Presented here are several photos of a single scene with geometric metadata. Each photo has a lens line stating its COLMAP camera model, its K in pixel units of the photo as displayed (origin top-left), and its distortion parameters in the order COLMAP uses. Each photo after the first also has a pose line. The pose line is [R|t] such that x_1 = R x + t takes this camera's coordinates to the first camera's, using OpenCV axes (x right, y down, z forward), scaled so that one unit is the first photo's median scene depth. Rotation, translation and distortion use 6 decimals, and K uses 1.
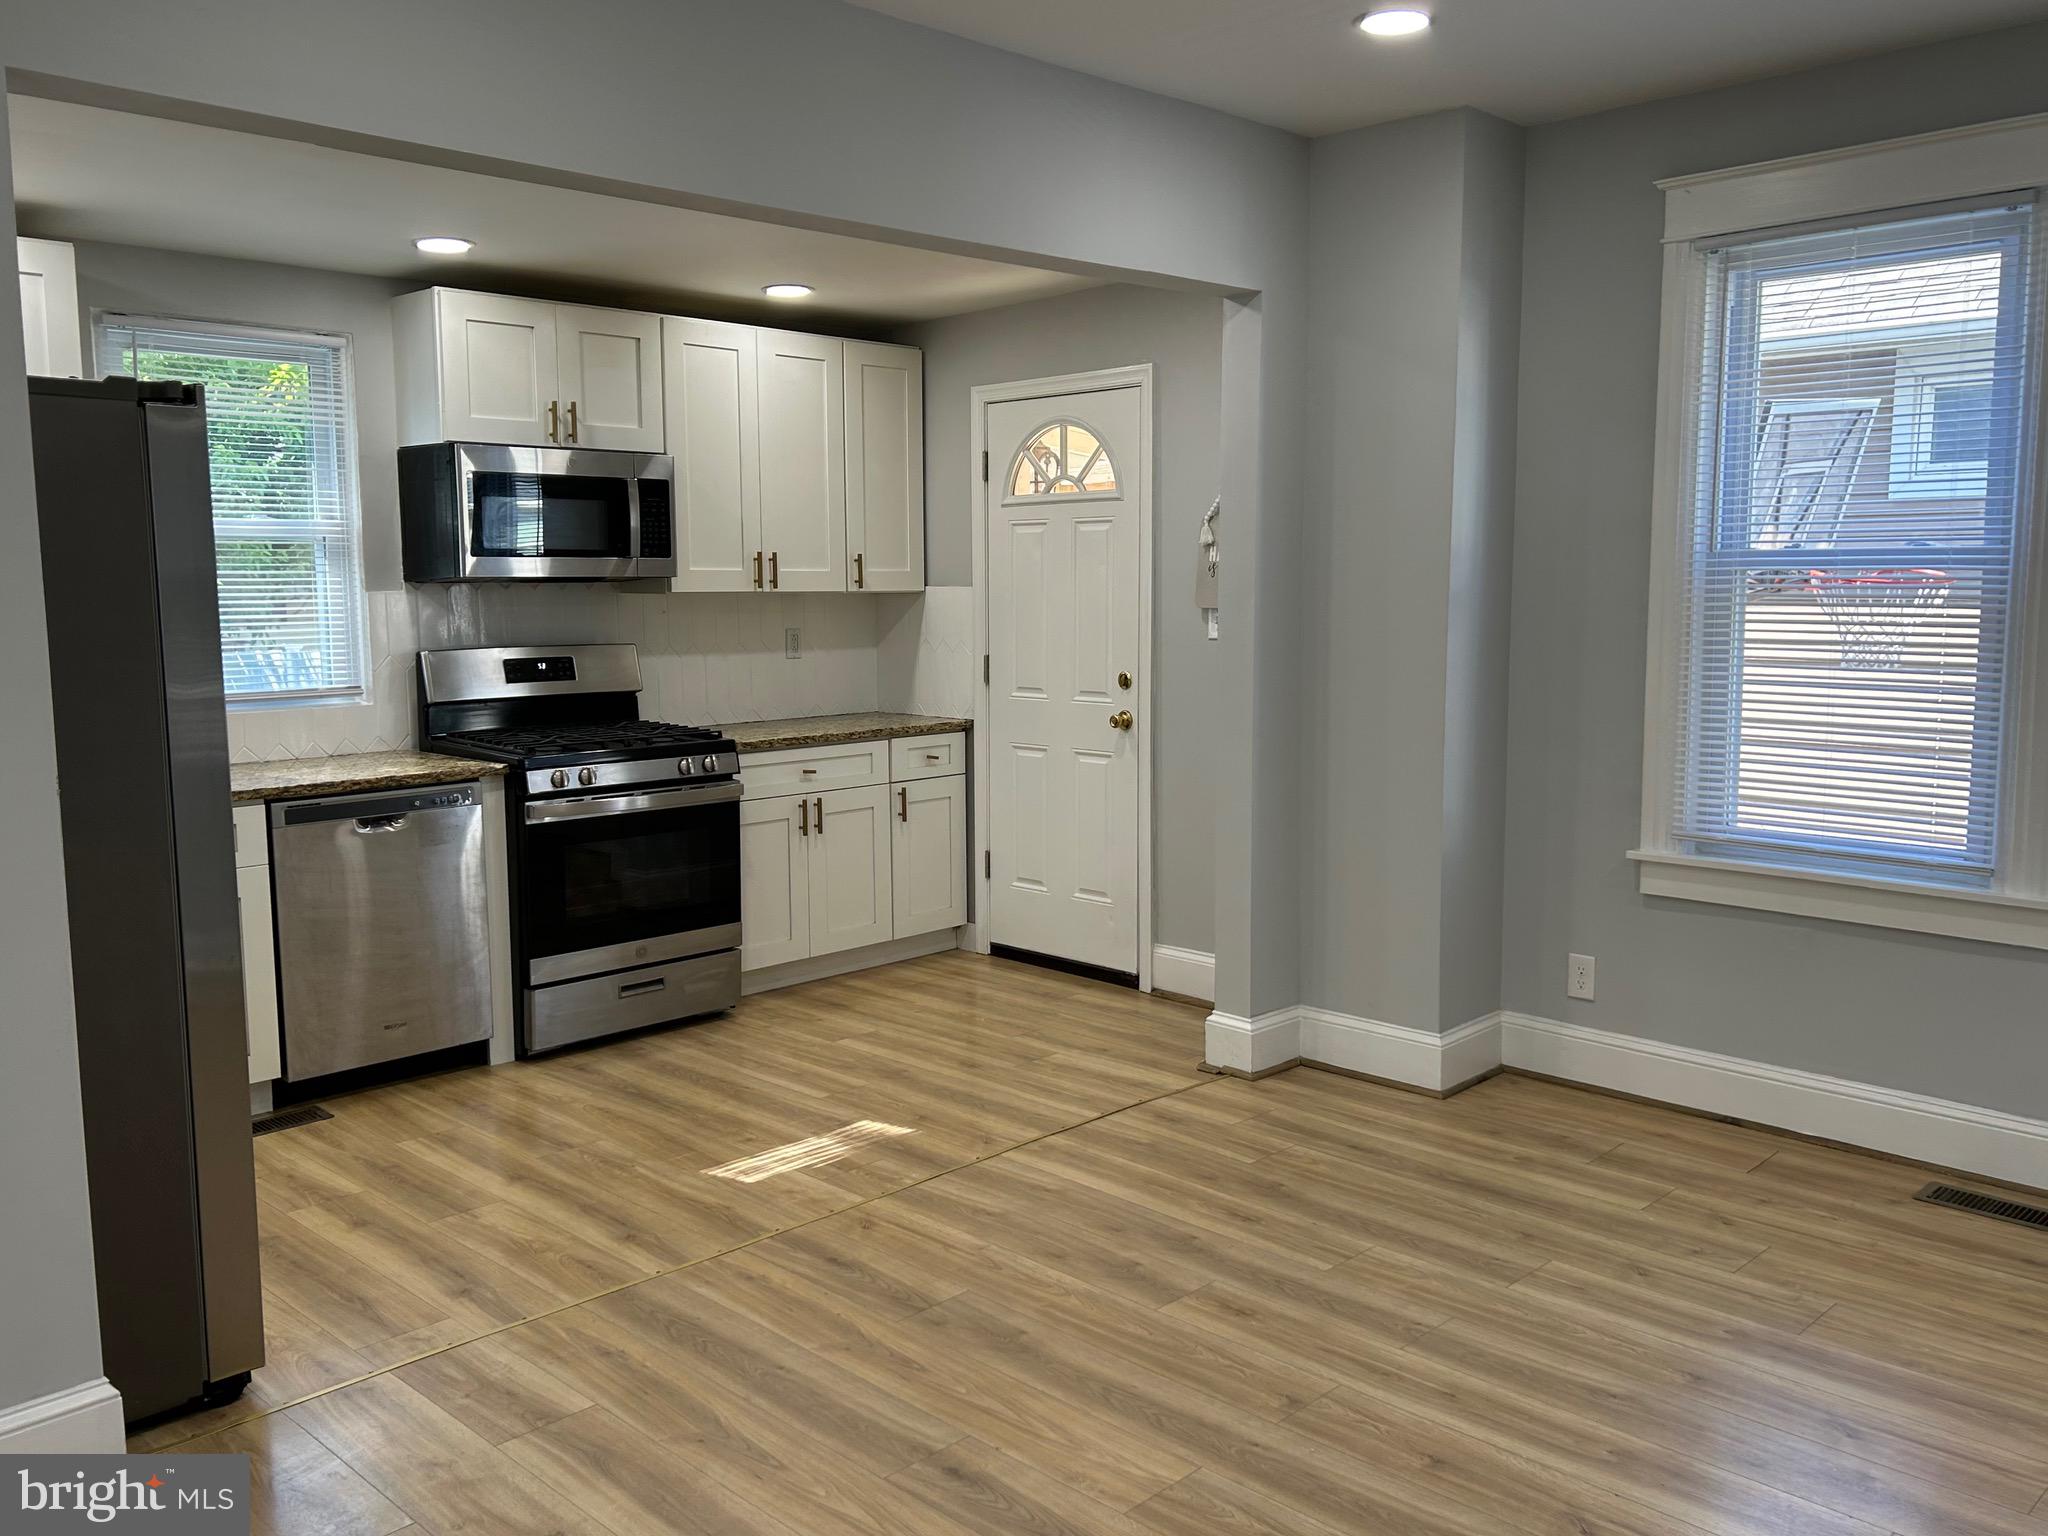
lens RADIAL K [[1693.2, 0, 1033.8], [0, 1693.2, 767.1], [0, 0, 1]] dist [0.052399, -0.056276]
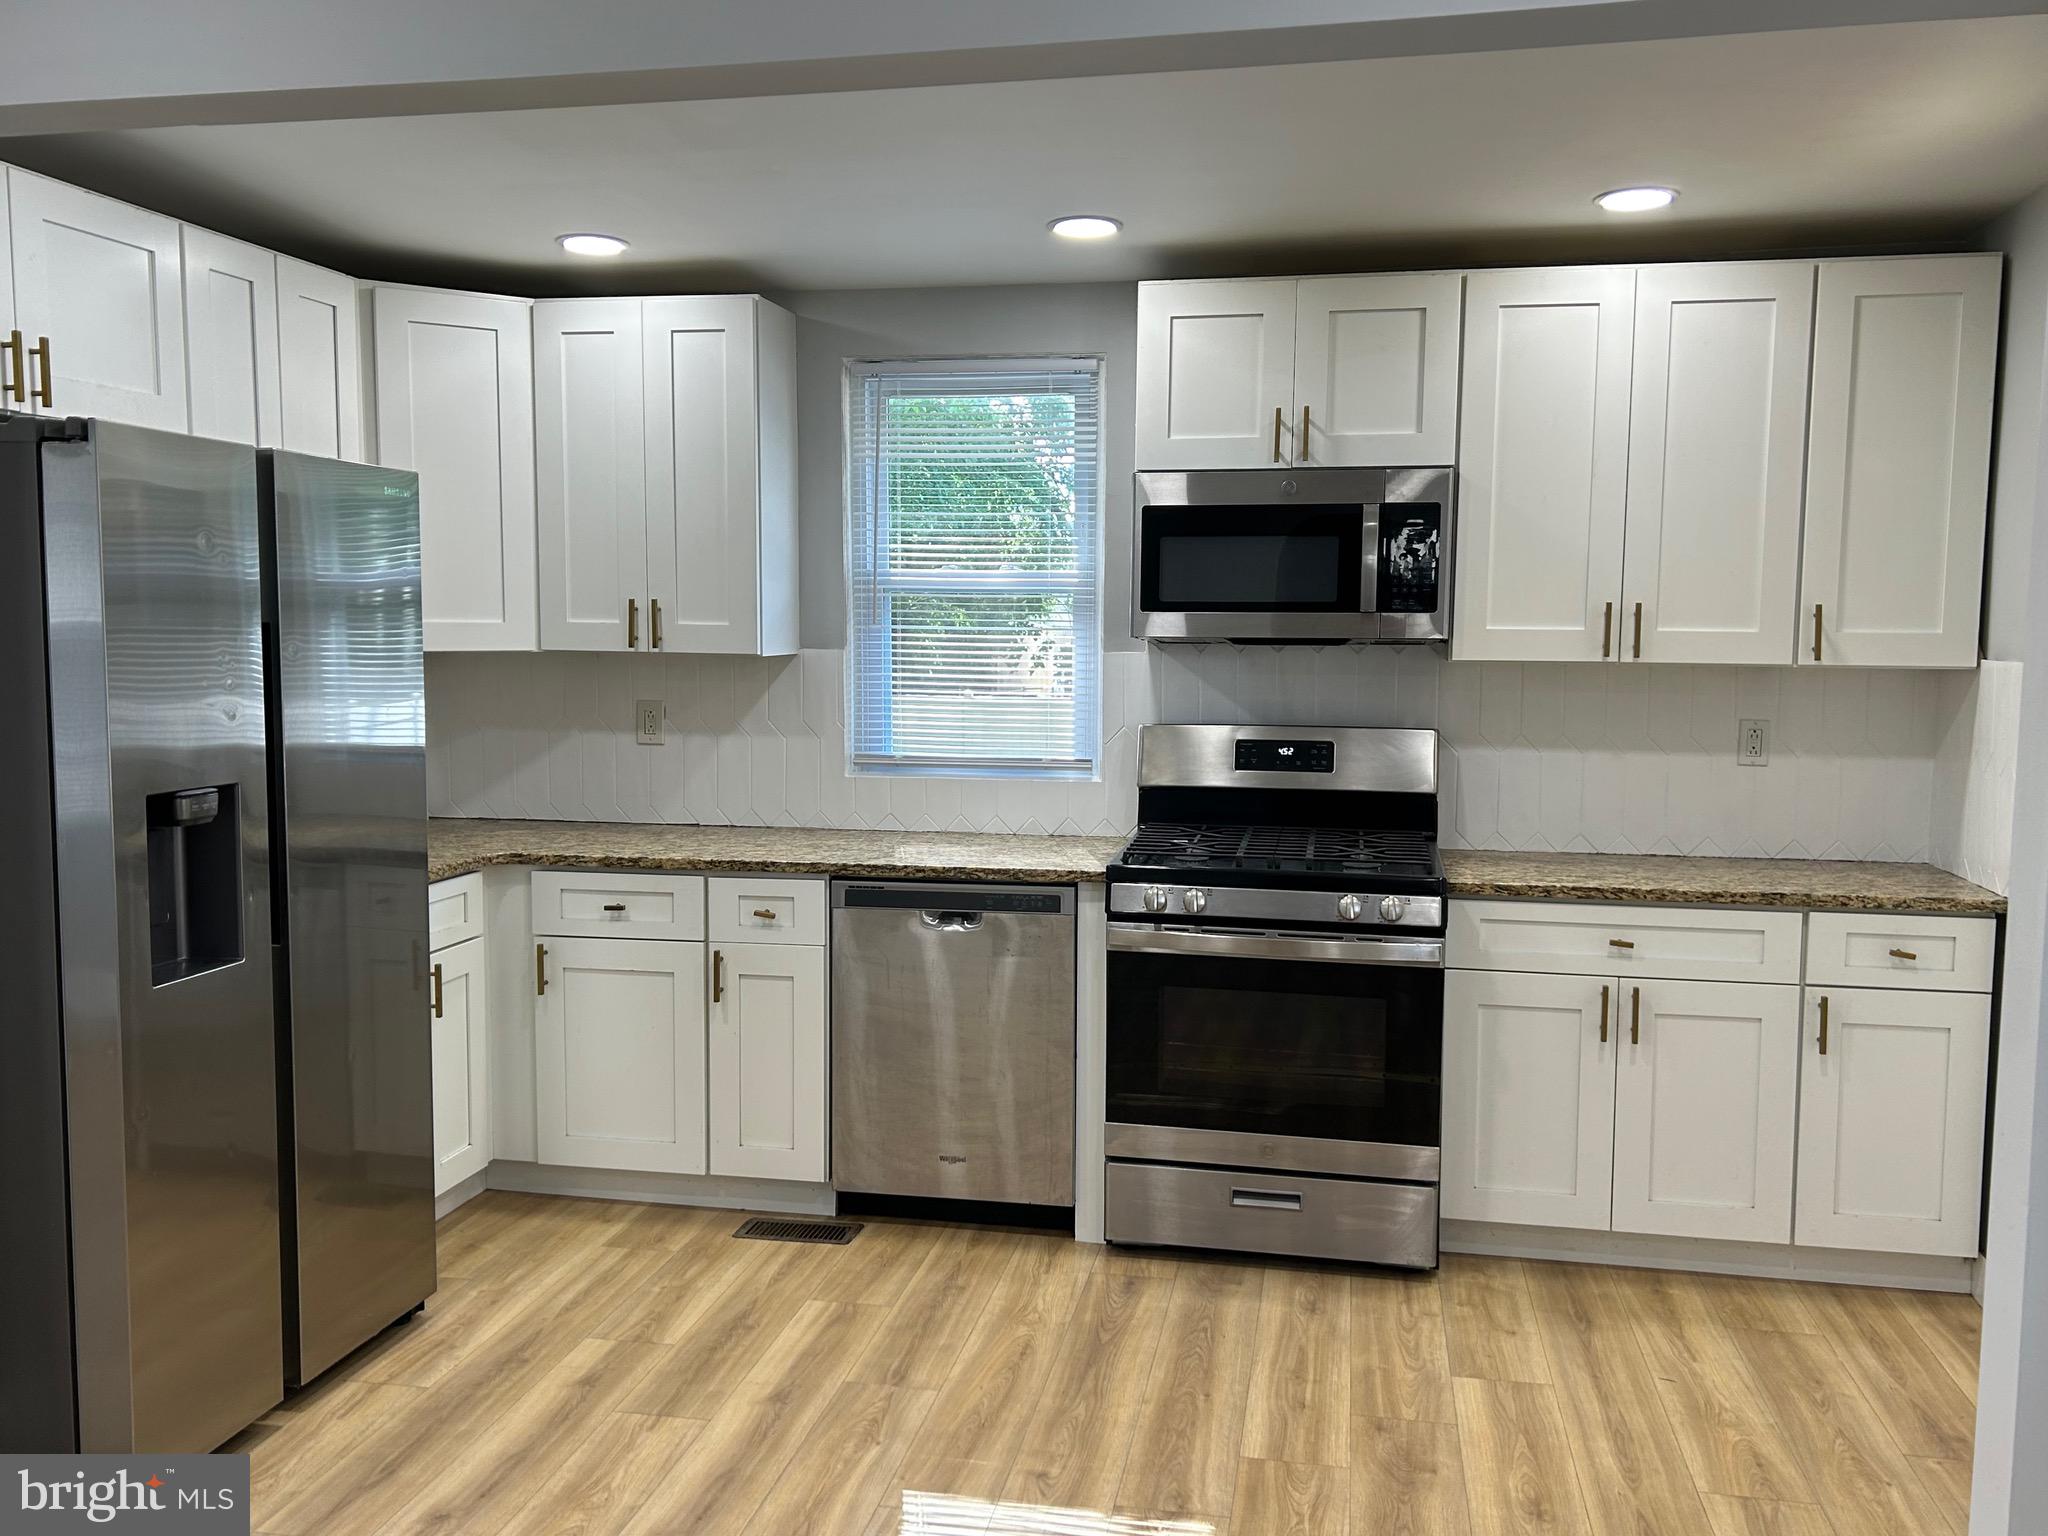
lens RADIAL K [[1693.2, 0, 1030.6], [0, 1693.2, 764.8], [0, 0, 1]] dist [0.052399, -0.056276]
pose [[0.549857, 0.077840, -0.831624, 0.322404], [-0.106000, 0.994101, 0.022962, -0.065019], [0.828505, 0.075526, 0.554865, 0.527620]]
